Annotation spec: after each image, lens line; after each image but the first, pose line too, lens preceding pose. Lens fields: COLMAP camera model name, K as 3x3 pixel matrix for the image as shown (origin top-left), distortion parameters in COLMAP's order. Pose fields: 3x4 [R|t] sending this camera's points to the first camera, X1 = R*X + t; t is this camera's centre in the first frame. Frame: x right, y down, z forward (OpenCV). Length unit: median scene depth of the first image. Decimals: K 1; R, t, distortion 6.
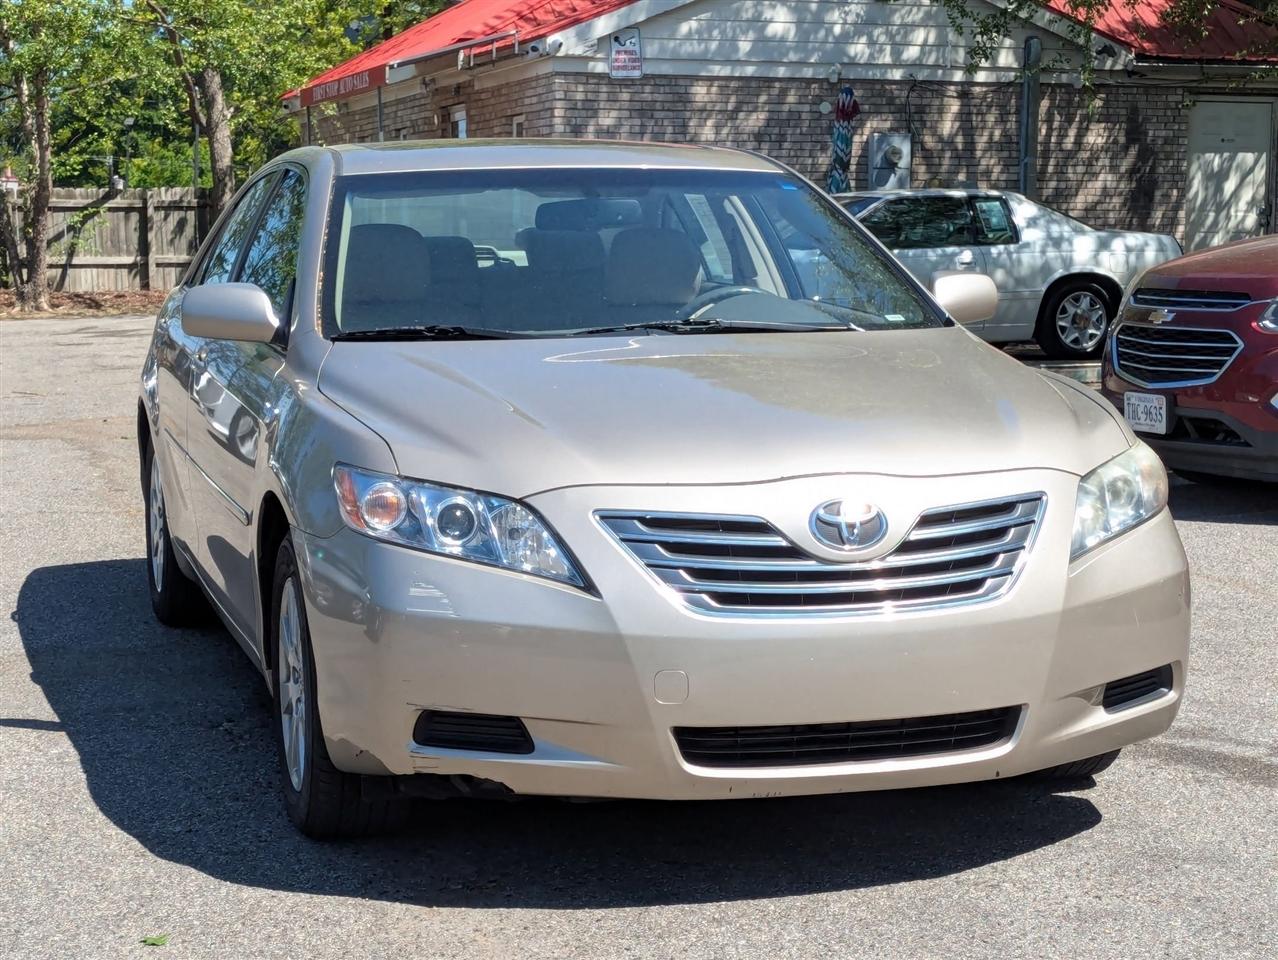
lens RADIAL K [[2559.3, 0, 639.0], [0, 2559.3, 480.0], [0, 0, 1]] dist [0.079897, -0.148199]
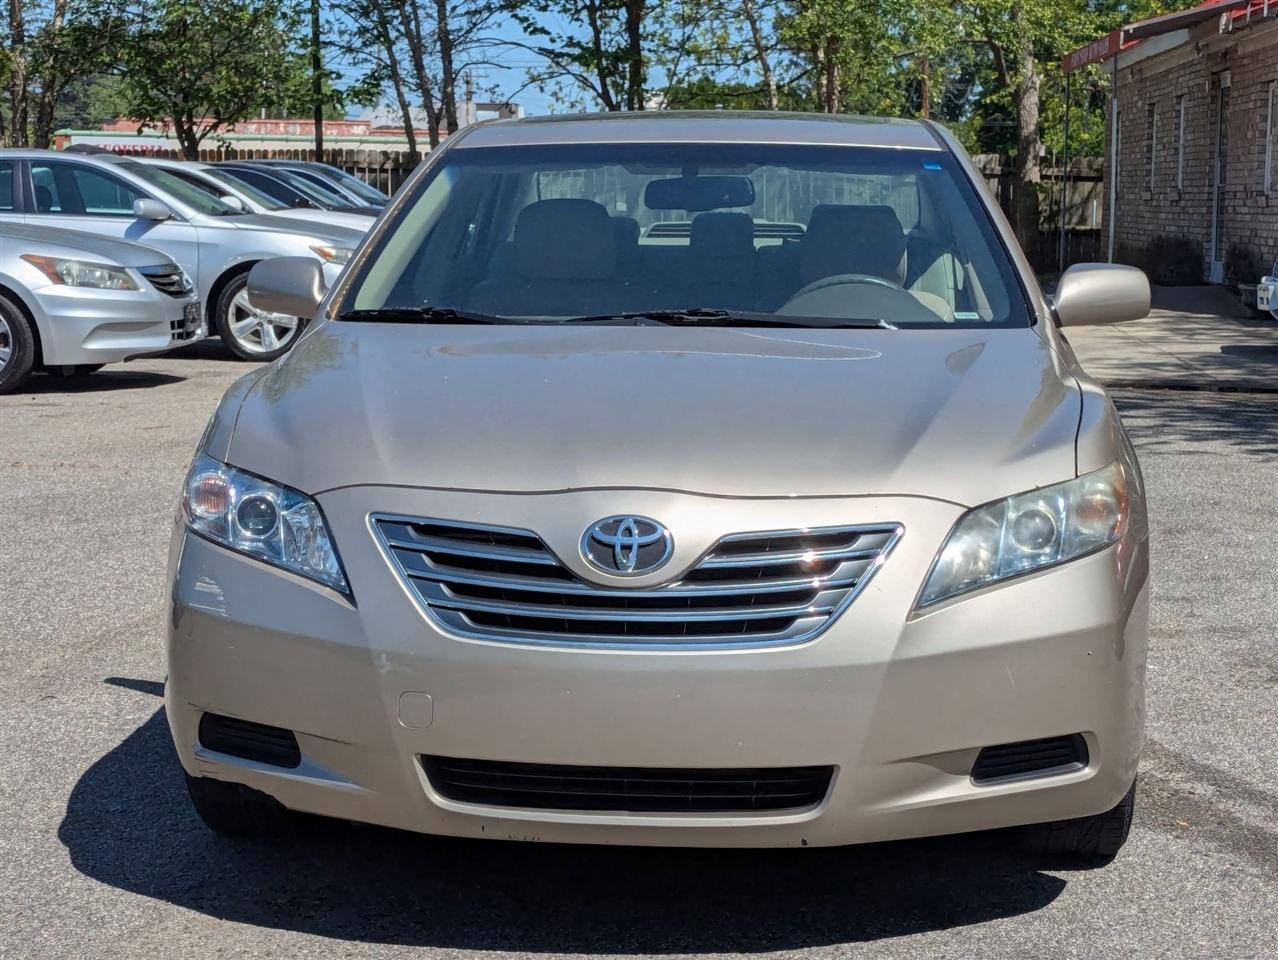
lens RADIAL K [[2580.5, 0, 637.5], [0, 2580.5, 417.2], [0, 0, 1]] dist [0.096805, -0.385361]
pose [[0.933305, 0.049146, -0.355706, 0.388887], [-0.053354, 0.998574, -0.002024, -0.024987], [0.355100, 0.020867, 0.934596, 0.151385]]
